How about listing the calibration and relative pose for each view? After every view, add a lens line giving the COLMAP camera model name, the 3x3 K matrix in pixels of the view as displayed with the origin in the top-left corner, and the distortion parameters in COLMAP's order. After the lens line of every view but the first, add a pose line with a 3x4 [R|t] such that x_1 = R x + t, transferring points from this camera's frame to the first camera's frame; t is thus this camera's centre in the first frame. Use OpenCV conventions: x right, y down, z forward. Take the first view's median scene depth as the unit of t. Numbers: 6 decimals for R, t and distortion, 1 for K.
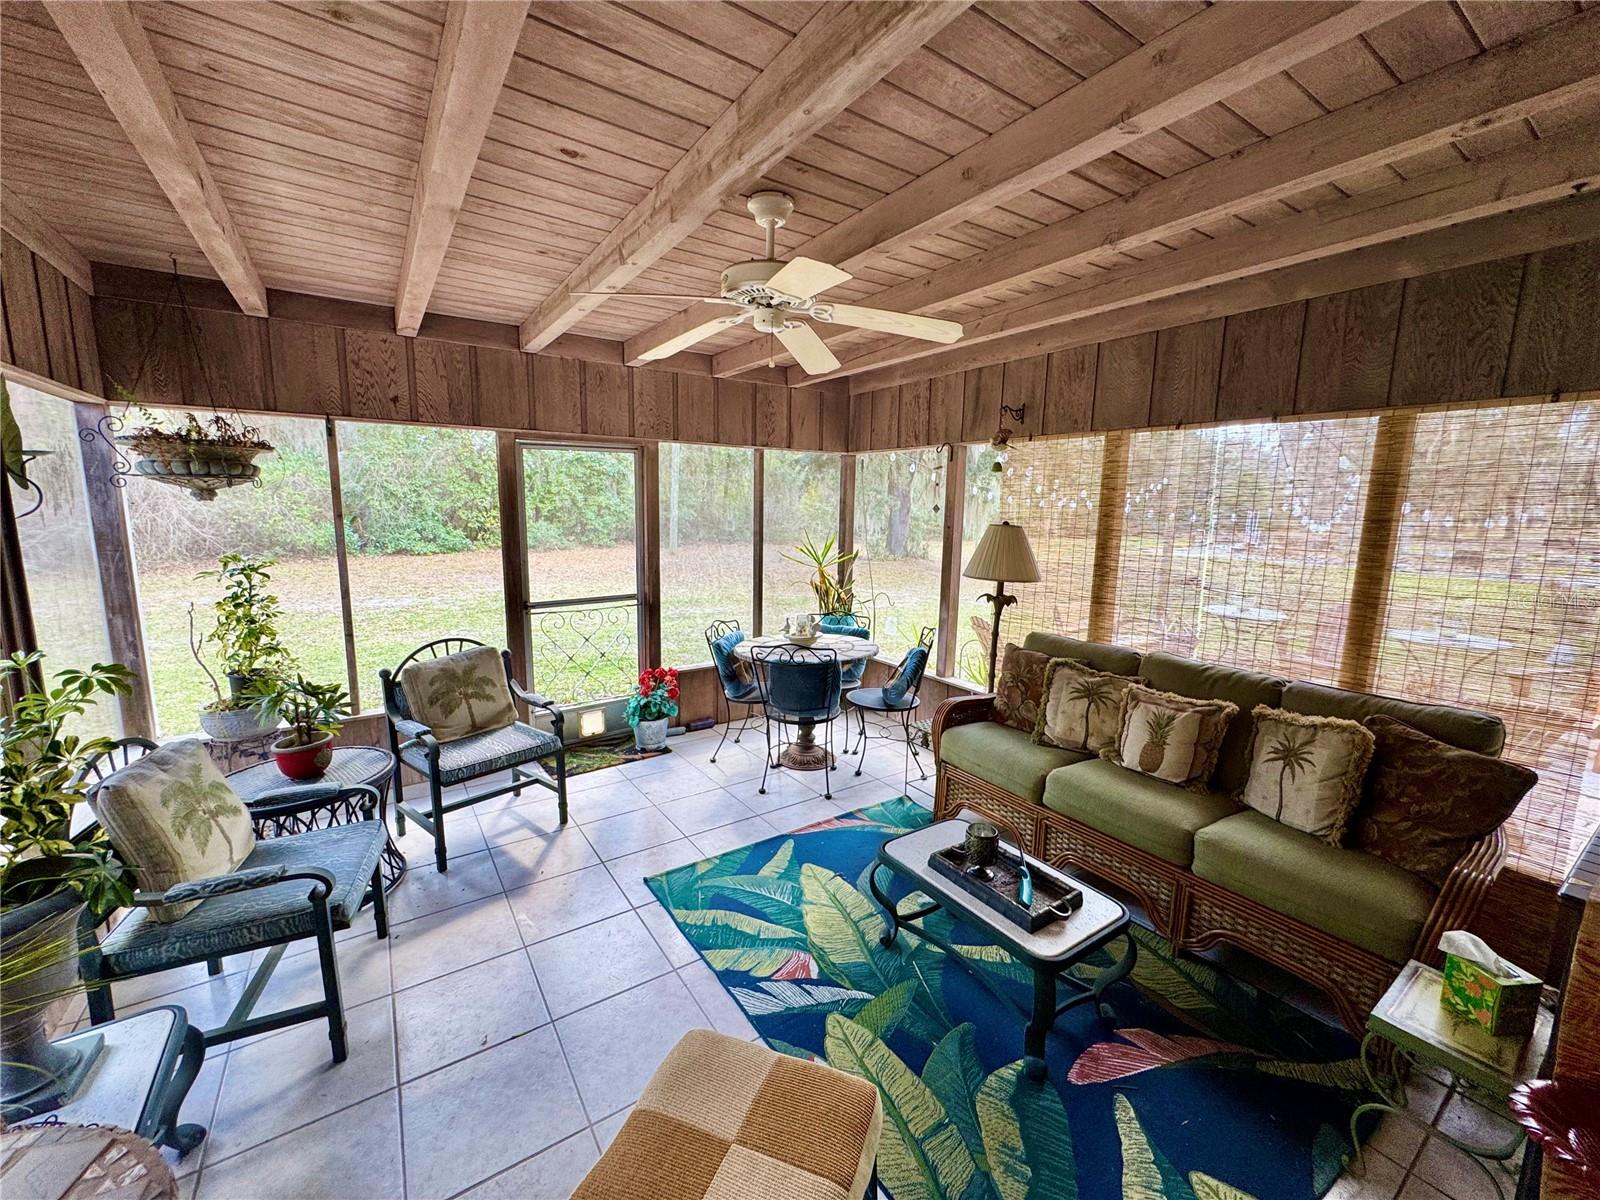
lens RADIAL K [[640.8, 0, 798.4], [0, 640.8, 604.7], [0, 0, 1]] dist [-0.003856, 0.000084]
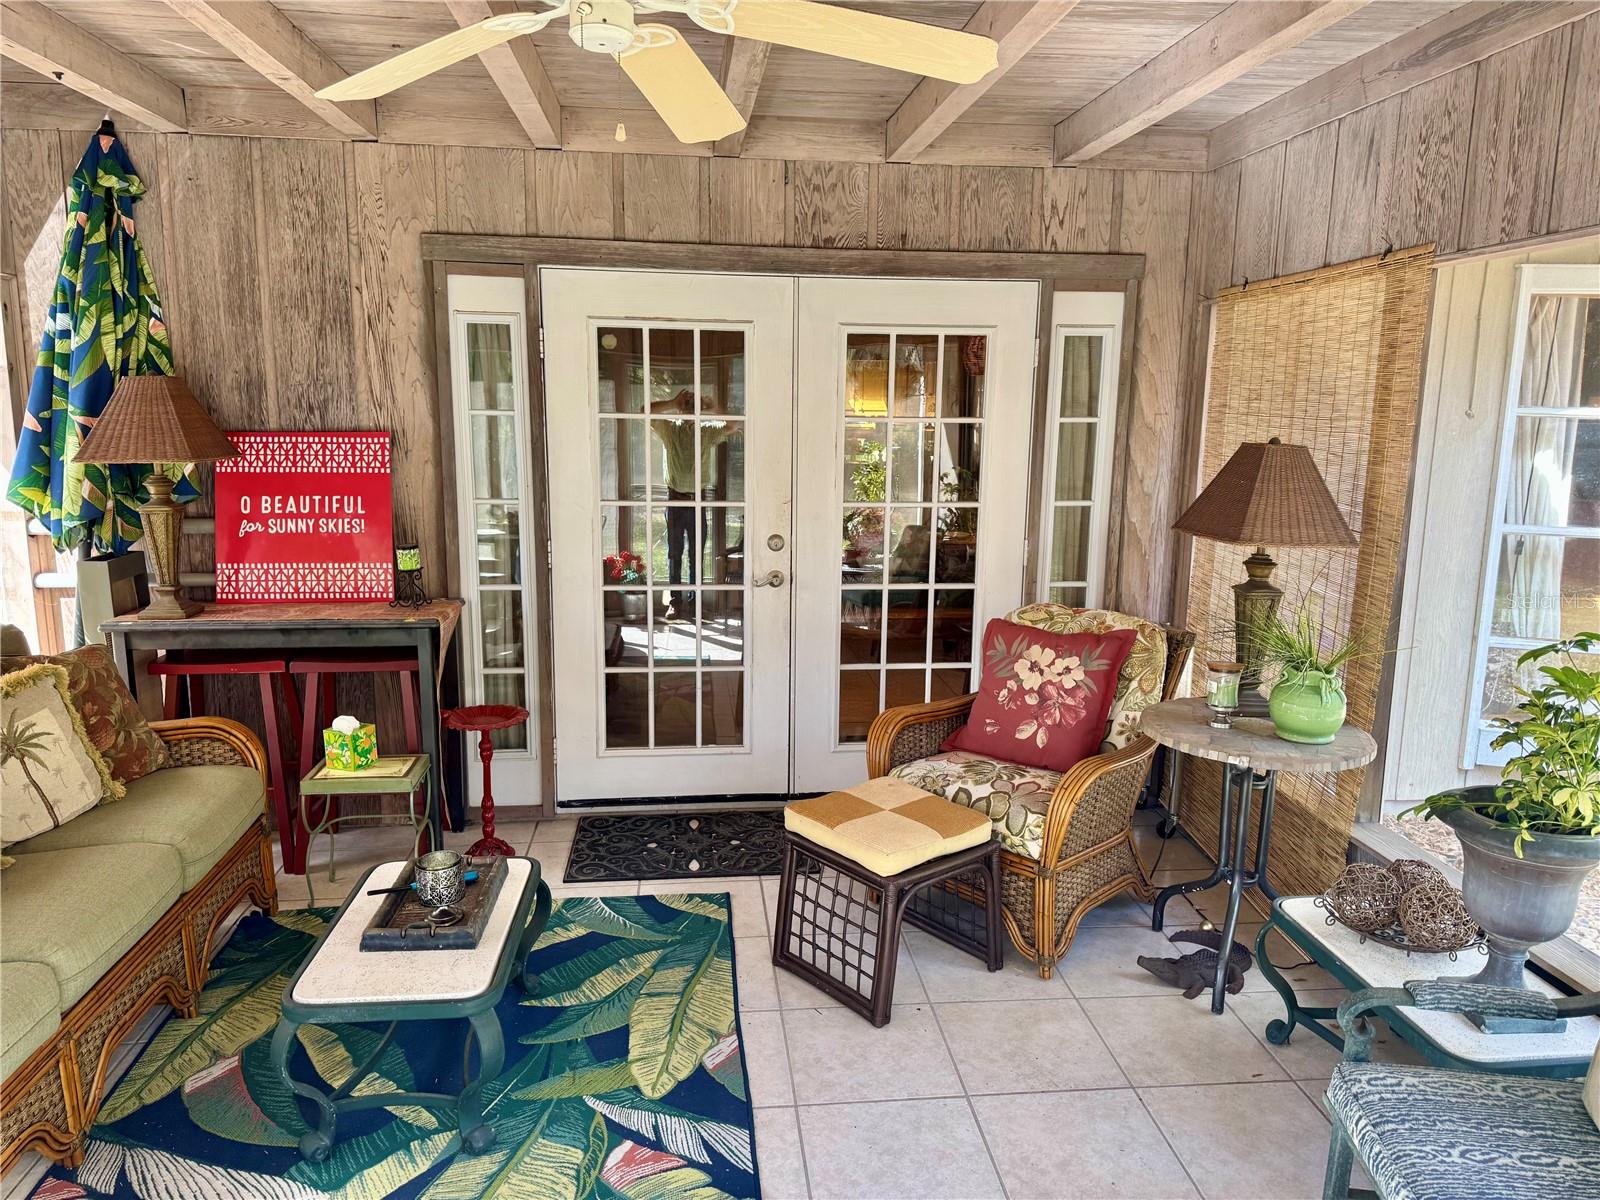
lens RADIAL K [[1121.2, 0, 803.3], [0, 1121.2, 597.7], [0, 0, 1]] dist [0.084112, -0.015456]
pose [[-0.874556, -0.108999, 0.472516, -0.638548], [0.047500, 0.950469, 0.307167, -0.298620], [-0.482593, 0.291079, -0.826061, 1.775523]]
